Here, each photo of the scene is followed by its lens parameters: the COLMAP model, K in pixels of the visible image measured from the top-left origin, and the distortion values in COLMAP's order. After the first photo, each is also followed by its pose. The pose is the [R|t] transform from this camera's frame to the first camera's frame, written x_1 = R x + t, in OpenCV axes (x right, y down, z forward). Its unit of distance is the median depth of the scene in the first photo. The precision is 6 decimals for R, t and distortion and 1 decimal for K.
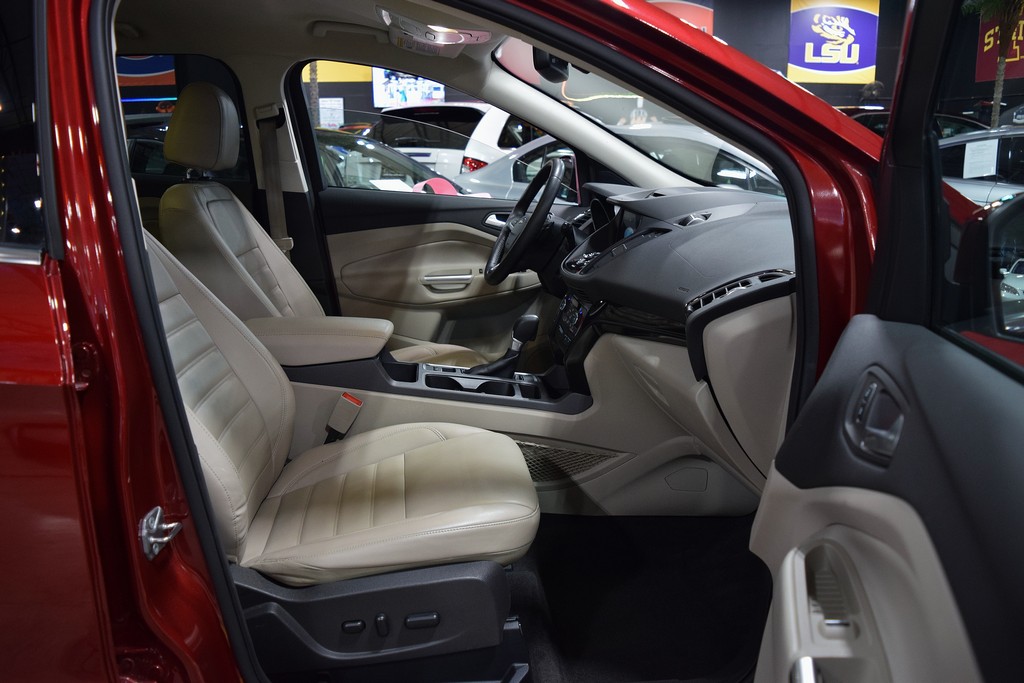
lens RADIAL K [[801.6, 0, 524.3], [0, 801.6, 338.9], [0, 0, 1]] dist [-0.094864, 0.019902]
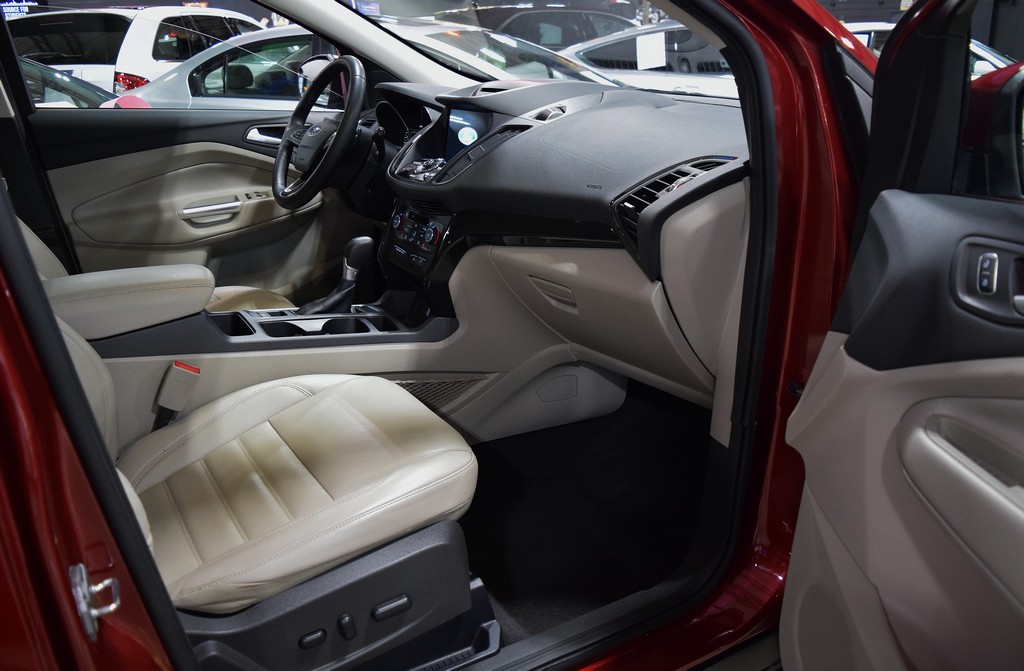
lens RADIAL K [[806.6, 0, 512.0], [0, 806.6, 335.5], [0, 0, 1]] dist [-0.097972, 0.013077]
pose [[0.902754, -0.160067, 0.399267, -0.223062], [0.118921, 0.984882, 0.125959, -0.016265], [-0.413392, -0.066228, 0.908141, 0.141406]]
